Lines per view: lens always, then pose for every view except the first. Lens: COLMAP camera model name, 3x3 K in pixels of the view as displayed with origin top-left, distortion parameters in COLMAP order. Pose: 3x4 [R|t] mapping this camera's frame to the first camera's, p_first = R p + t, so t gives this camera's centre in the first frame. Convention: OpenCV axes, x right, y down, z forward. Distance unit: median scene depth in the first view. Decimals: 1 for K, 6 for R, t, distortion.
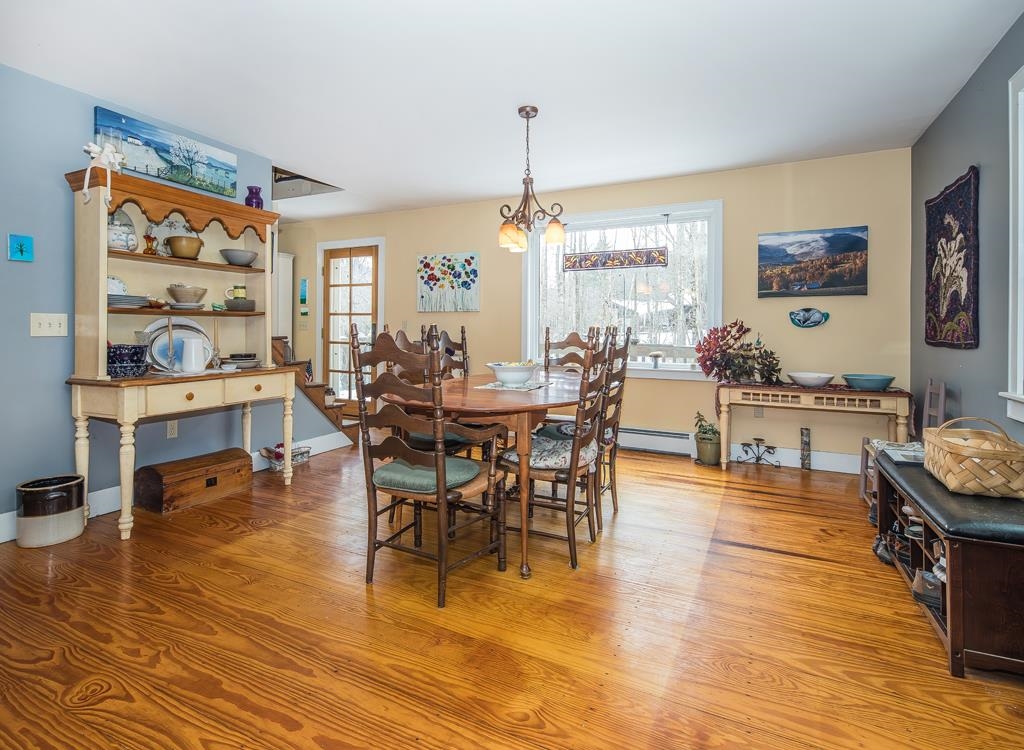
lens RADIAL K [[519.9, 0, 497.3], [0, 519.9, 328.9], [0, 0, 1]] dist [0.006826, -0.002994]
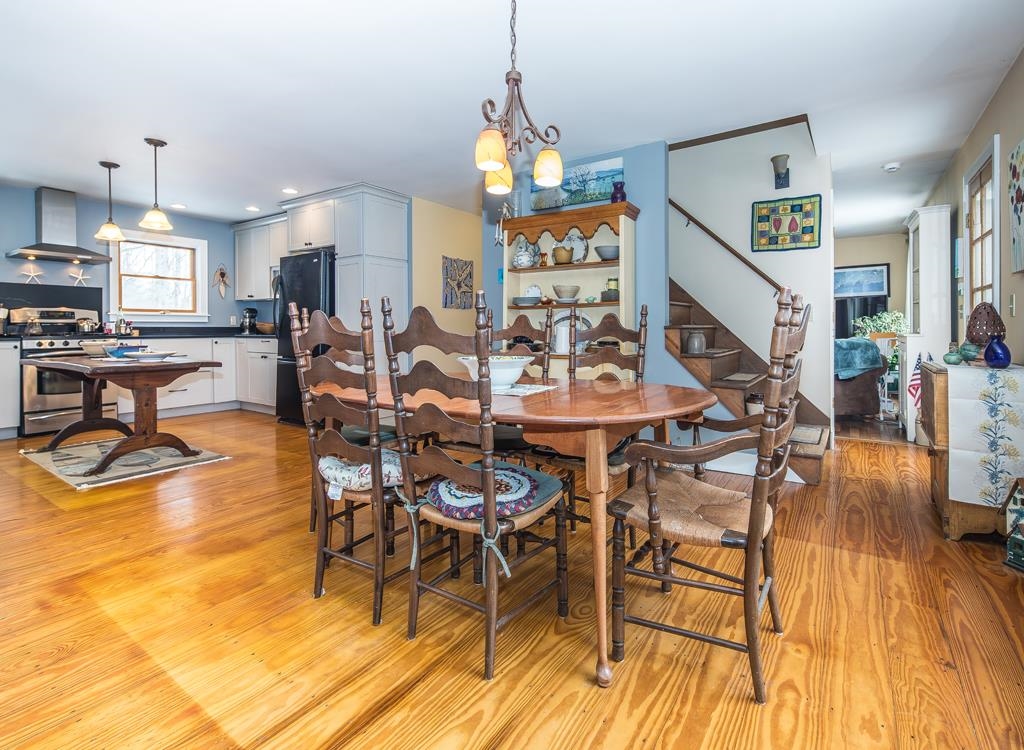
lens RADIAL K [[519.9, 0, 508.6], [0, 519.9, 332.2], [0, 0, 1]] dist [0.006826, -0.002994]
pose [[-0.160231, 0.001431, -0.987078, 0.661635], [0.000178, 0.999999, 0.001421, 0.029912], [0.987079, 0.000052, -0.160231, 1.037152]]
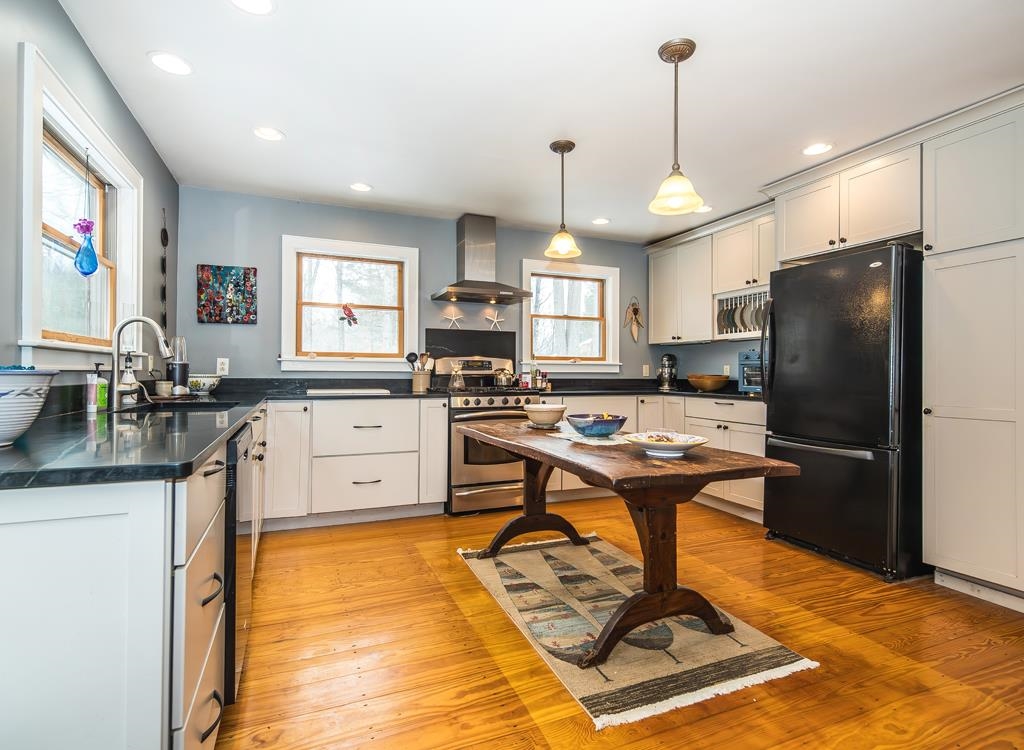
lens RADIAL K [[519.9, 0, 516.7], [0, 519.9, 368.4], [0, 0, 1]] dist [0.006826, -0.002994]
pose [[-0.646630, -0.014322, -0.762670, 0.484152], [-0.008446, 0.999897, -0.011616, 0.017470], [0.762757, -0.001069, -0.646684, 0.738400]]
